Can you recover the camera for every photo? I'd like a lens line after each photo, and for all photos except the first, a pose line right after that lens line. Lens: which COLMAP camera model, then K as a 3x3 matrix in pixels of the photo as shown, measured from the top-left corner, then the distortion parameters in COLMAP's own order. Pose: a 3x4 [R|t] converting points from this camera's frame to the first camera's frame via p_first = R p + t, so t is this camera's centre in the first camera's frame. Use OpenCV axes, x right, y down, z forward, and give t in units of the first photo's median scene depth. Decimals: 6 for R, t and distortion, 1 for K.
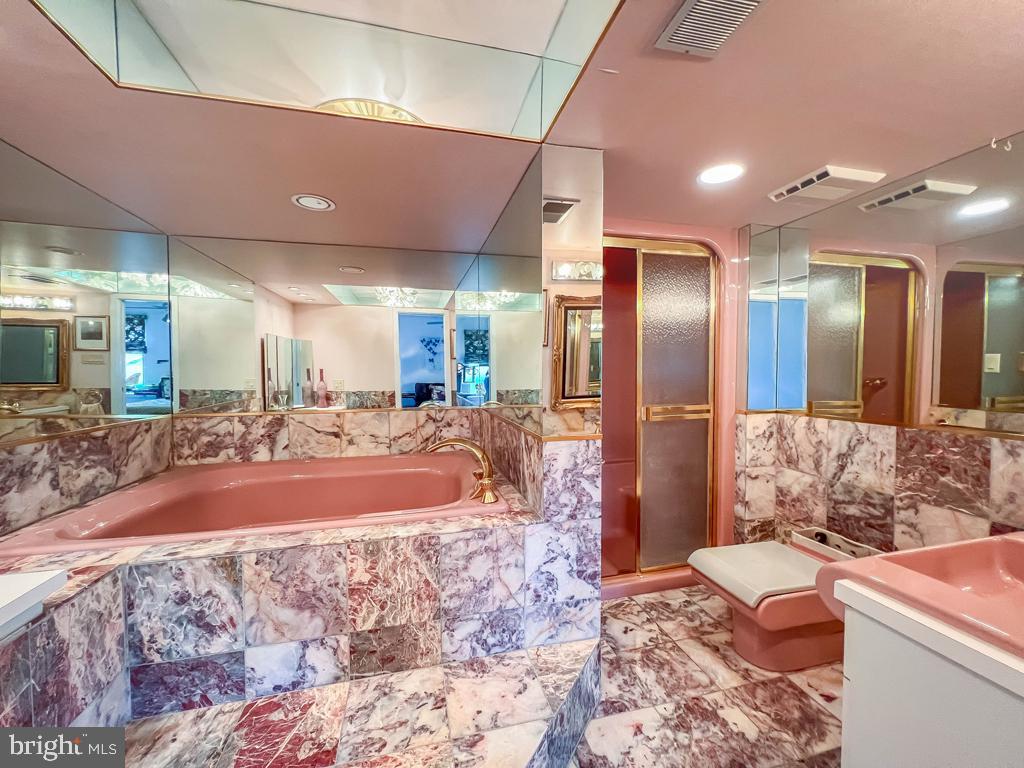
lens RADIAL K [[421.3, 0, 506.9], [0, 421.3, 381.3], [0, 0, 1]] dist [-0.006441, 0.002133]
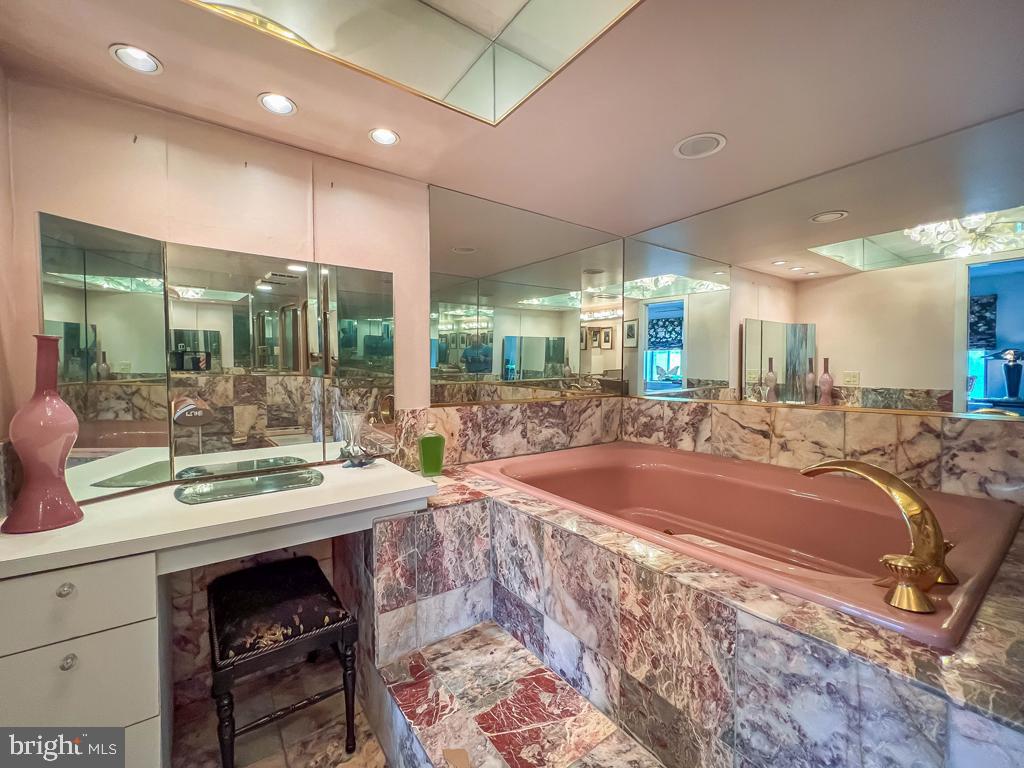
lens RADIAL K [[421.3, 0, 504.1], [0, 421.3, 387.9], [0, 0, 1]] dist [-0.006441, 0.002133]
pose [[0.375086, 0.044611, -0.925916, 0.214913], [-0.024492, 0.998970, 0.038209, 0.036780], [0.926666, 0.008346, 0.375792, 0.413263]]
